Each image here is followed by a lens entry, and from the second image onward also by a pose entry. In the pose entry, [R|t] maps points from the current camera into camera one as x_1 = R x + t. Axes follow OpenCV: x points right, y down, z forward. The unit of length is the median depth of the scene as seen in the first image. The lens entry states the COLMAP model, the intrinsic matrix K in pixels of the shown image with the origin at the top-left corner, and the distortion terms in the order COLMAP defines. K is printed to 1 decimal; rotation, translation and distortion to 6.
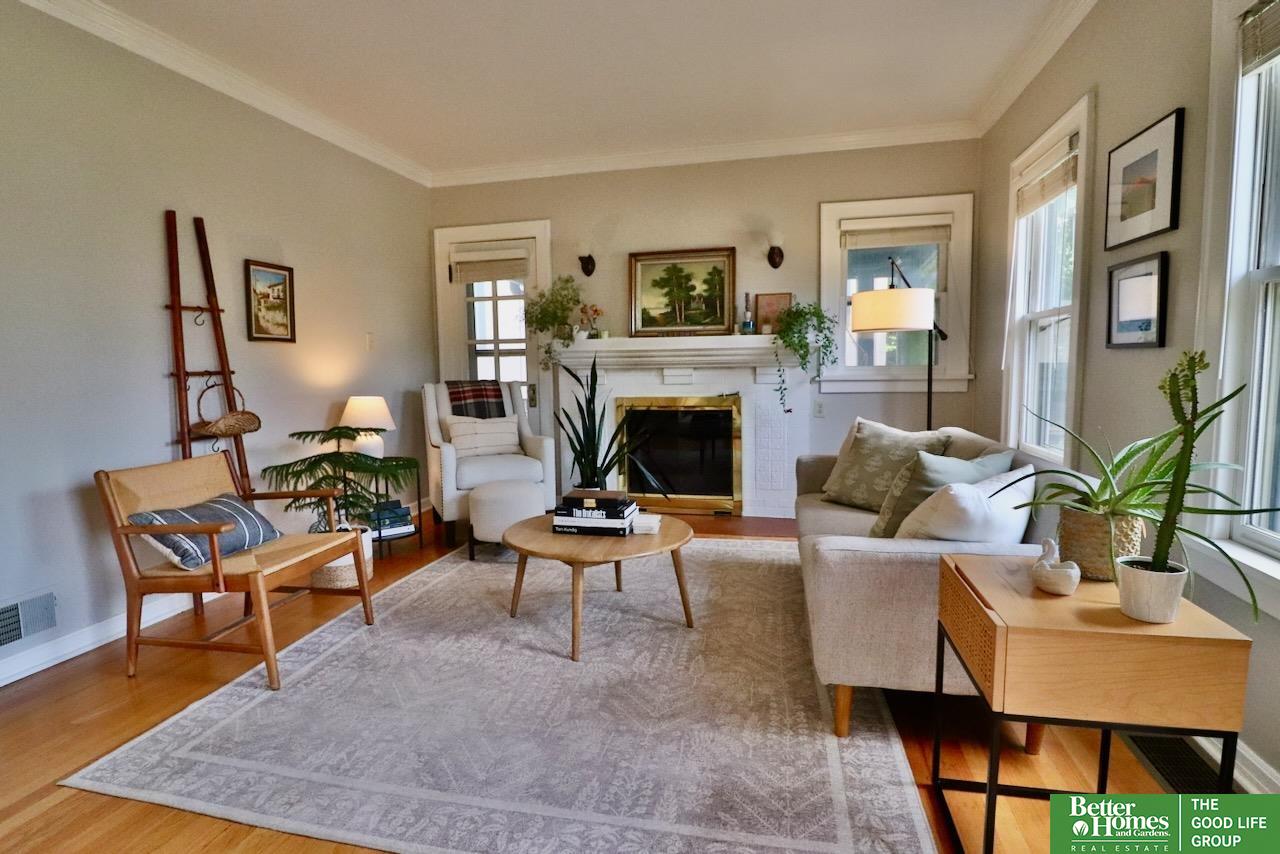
lens RADIAL K [[659.4, 0, 637.1], [0, 659.4, 429.0], [0, 0, 1]] dist [-0.011353, -0.006598]
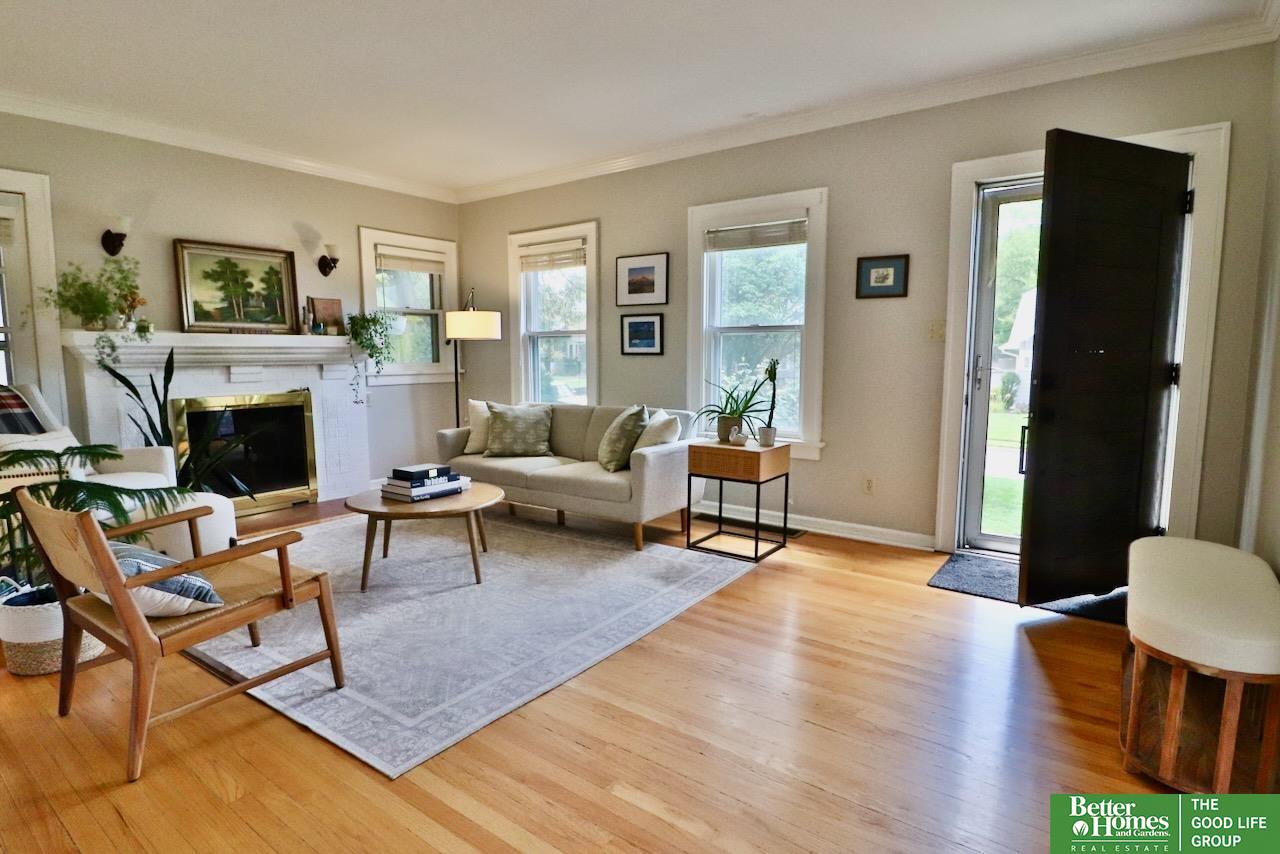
lens RADIAL K [[659.4, 0, 640.5], [0, 659.4, 430.7], [0, 0, 1]] dist [-0.011353, -0.006598]
pose [[0.391149, -0.092091, 0.915708, -0.624753], [0.085734, 0.994301, 0.063373, -0.007908], [-0.916325, 0.053719, 0.396815, 0.081183]]
